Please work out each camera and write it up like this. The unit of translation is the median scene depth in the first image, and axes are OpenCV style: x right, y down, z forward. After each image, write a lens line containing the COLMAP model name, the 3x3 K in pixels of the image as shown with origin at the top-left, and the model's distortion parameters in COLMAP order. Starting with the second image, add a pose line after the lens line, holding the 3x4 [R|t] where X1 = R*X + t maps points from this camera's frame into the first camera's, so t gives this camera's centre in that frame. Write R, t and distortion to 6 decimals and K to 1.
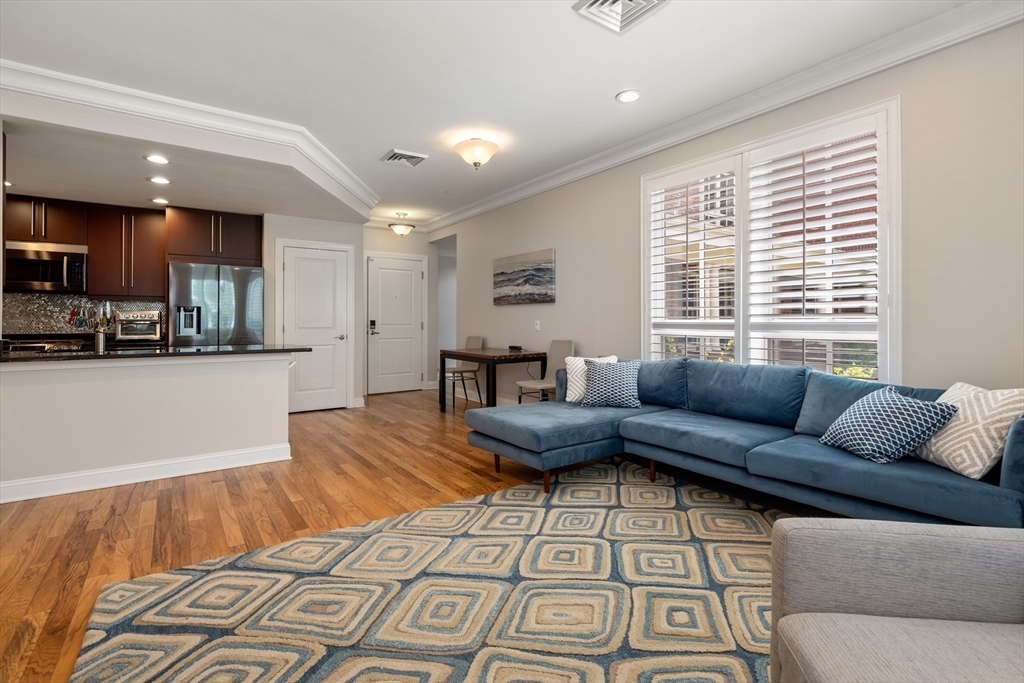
lens RADIAL K [[475.9, 0, 509.0], [0, 475.9, 328.5], [0, 0, 1]] dist [-0.001956, 0.000195]
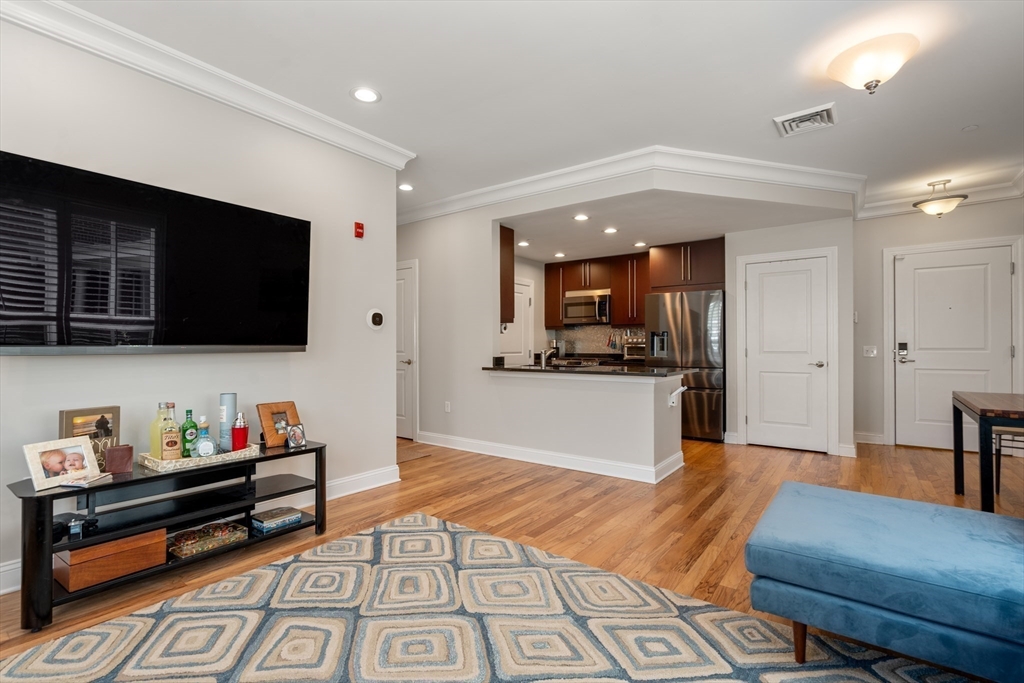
lens RADIAL K [[473.8, 0, 510.7], [0, 473.8, 346.3], [0, 0, 1]] dist [-0.002794, -0.000092]
pose [[0.314820, 0.002644, -0.949148, 0.535153], [-0.011659, 0.999931, -0.001082, -0.011317], [0.949080, 0.011407, 0.314829, 0.562128]]
